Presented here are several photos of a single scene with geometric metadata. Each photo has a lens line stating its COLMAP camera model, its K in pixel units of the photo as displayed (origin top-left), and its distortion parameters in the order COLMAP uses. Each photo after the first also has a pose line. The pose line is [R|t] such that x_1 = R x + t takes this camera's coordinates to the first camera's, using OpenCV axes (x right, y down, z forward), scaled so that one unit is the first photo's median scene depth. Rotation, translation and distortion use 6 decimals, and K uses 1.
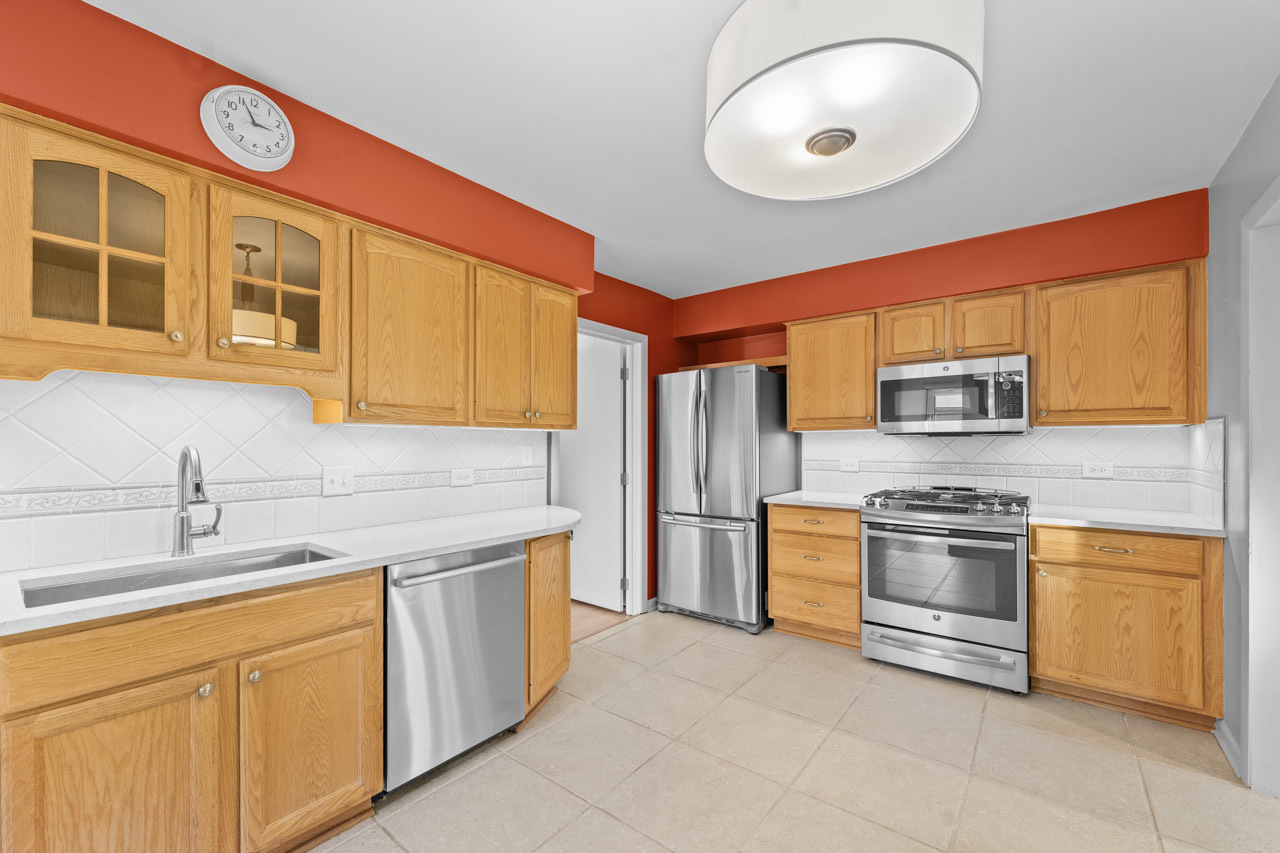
lens RADIAL K [[519.9, 0, 640.5], [0, 519.9, 442.9], [0, 0, 1]] dist [0.002040, -0.000057]
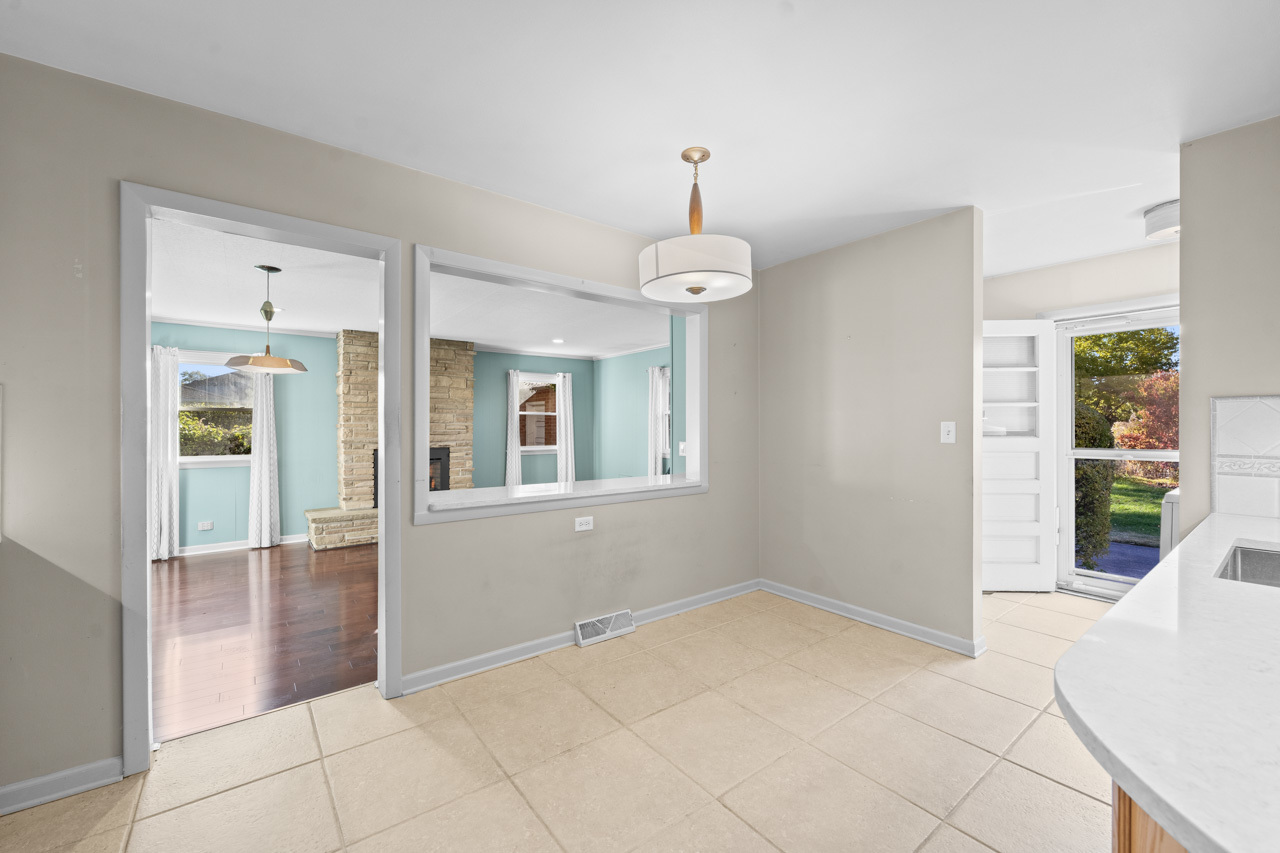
lens RADIAL K [[513.5, 0, 640.0], [0, 513.5, 426.5], [0, 0, 1]] dist [0.001755, 0.000052]
pose [[-0.970258, -0.000337, 0.242073, 0.021836], [-0.000727, 0.999999, -0.001522, 0.010585], [-0.242072, -0.001653, -0.970257, 1.289306]]
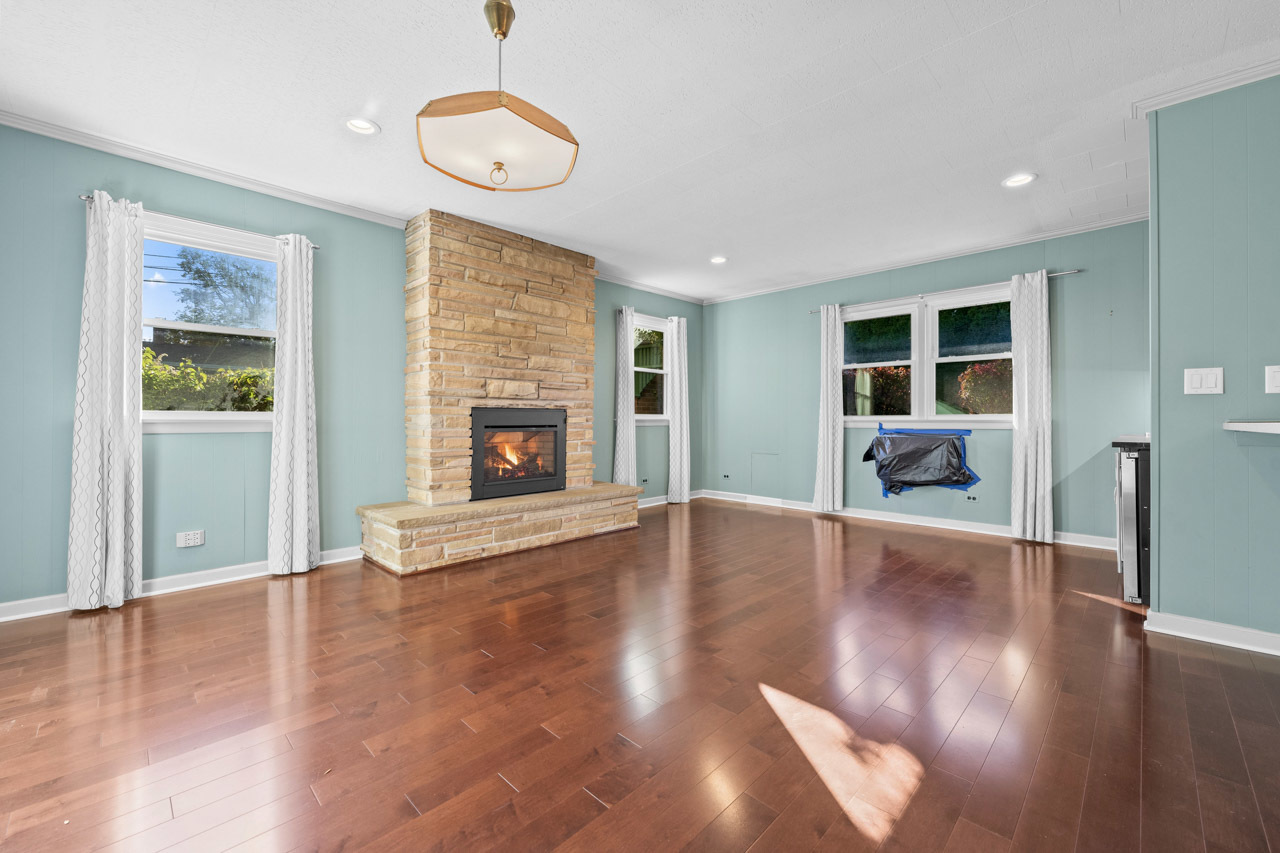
lens RADIAL K [[514.6, 0, 642.2], [0, 514.6, 417.0], [0, 0, 1]] dist [-0.000592, -0.000144]
pose [[-0.994678, -0.004899, 0.102916, 1.220809], [-0.005183, 0.999983, -0.002500, 0.150577], [-0.102902, -0.003021, -0.994687, 0.675264]]
